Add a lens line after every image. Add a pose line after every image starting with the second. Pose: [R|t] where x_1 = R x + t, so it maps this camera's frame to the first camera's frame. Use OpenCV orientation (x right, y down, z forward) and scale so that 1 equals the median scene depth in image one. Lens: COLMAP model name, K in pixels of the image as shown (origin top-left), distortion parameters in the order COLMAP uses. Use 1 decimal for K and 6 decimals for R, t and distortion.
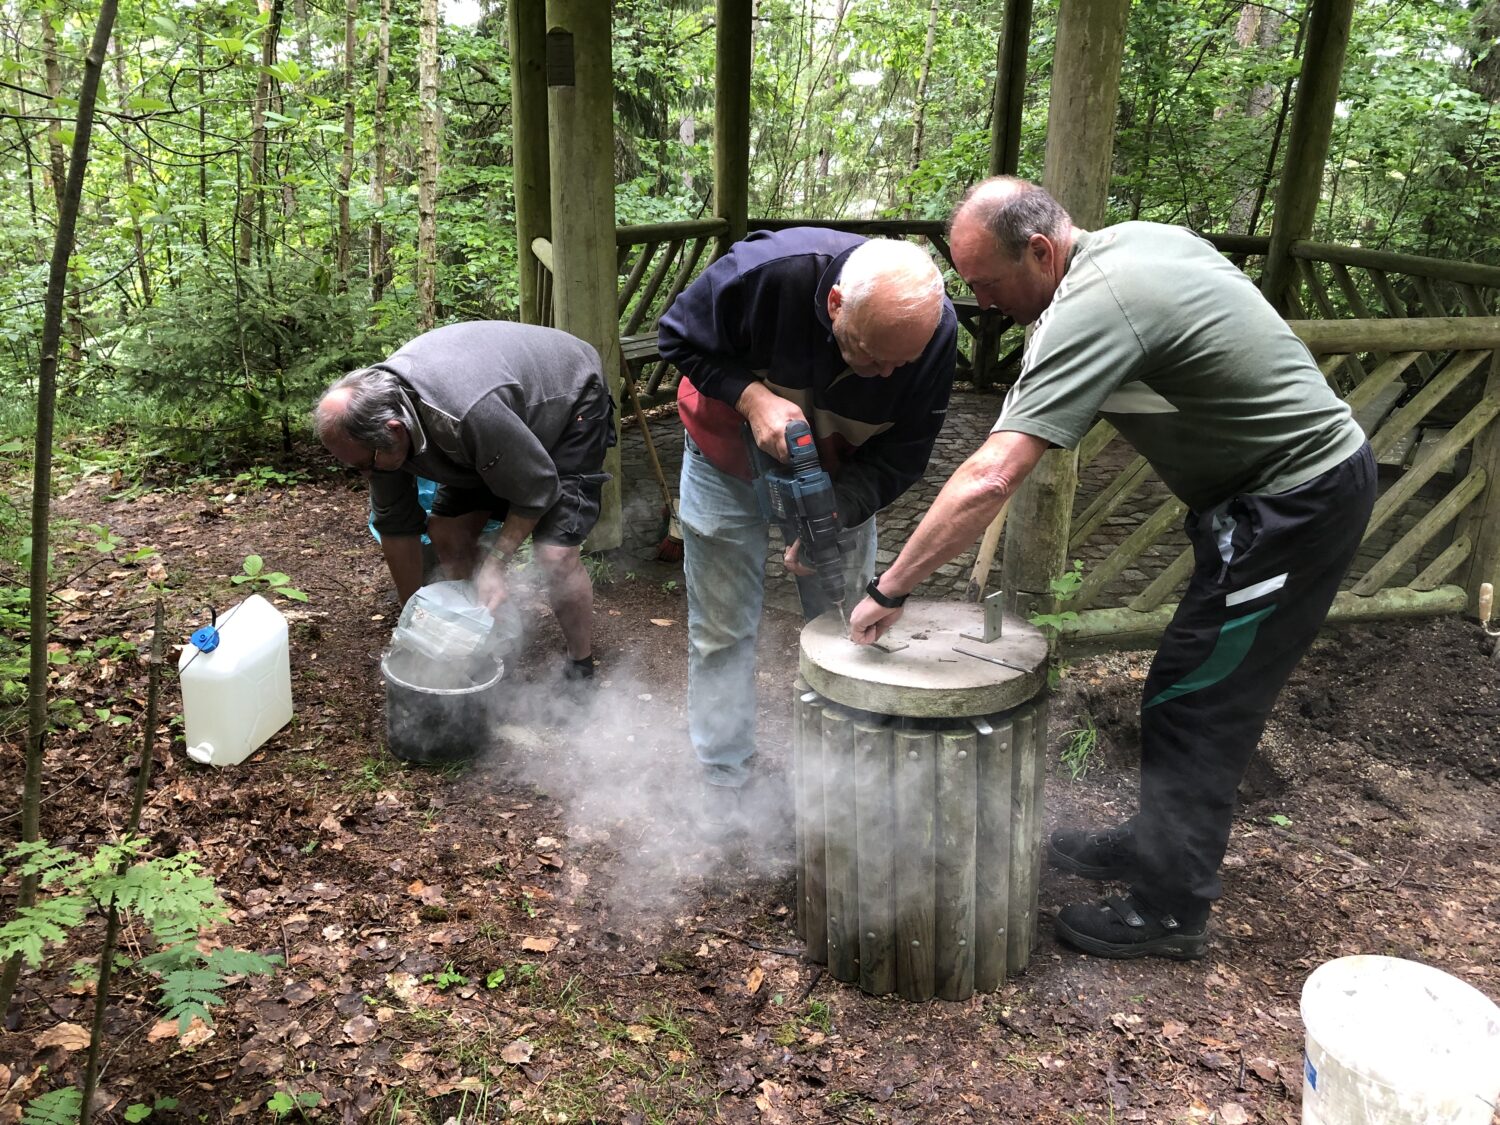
lens RADIAL K [[1189.5, 0, 745.9], [0, 1189.5, 558.7], [0, 0, 1]] dist [-0.003176, -0.006366]
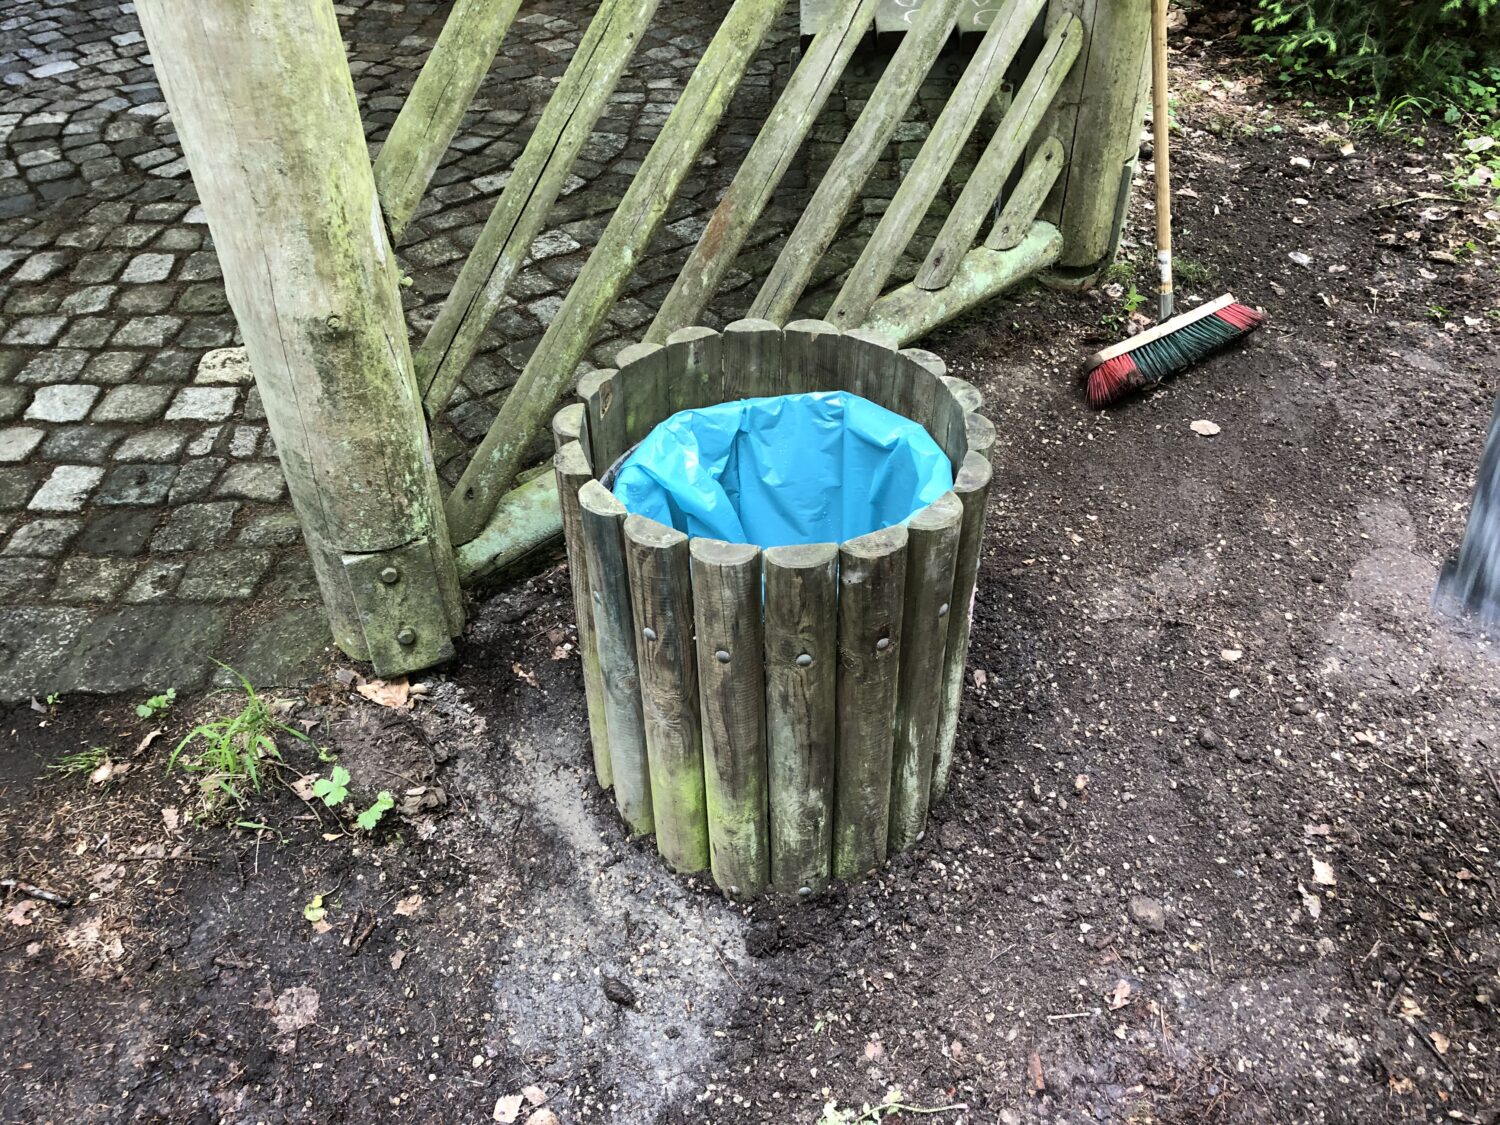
lens RADIAL K [[1189.5, 0, 739.1], [0, 1189.5, 555.2], [0, 0, 1]] dist [-0.003176, -0.006366]
pose [[0.858272, -0.358831, 0.366891, 0.244345], [0.202176, 0.893518, 0.400938, -0.144306], [-0.471692, -0.269938, 0.839428, 0.716870]]
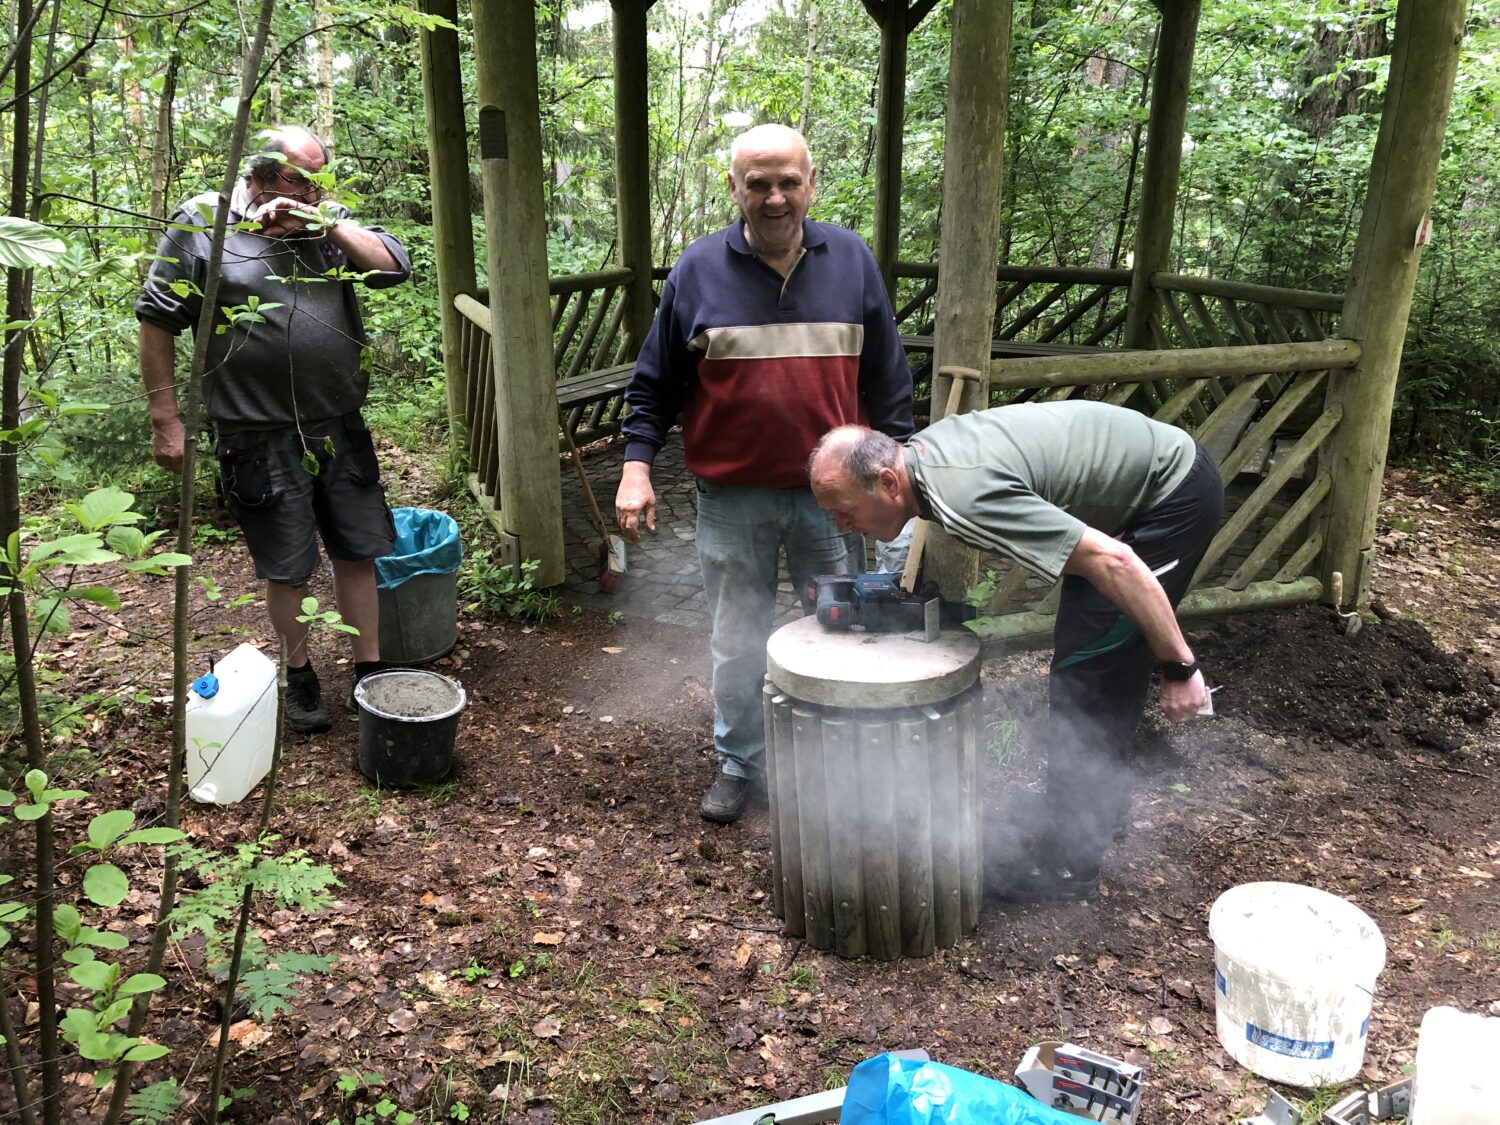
lens RADIAL K [[1189.5, 0, 753.2], [0, 1189.5, 558.1], [0, 0, 1]] dist [-0.003176, -0.006366]
pose [[0.993881, -0.052040, 0.097428, -0.062922], [0.054864, 0.998141, -0.026530, 0.008111], [-0.095866, 0.031713, 0.994889, -0.115045]]
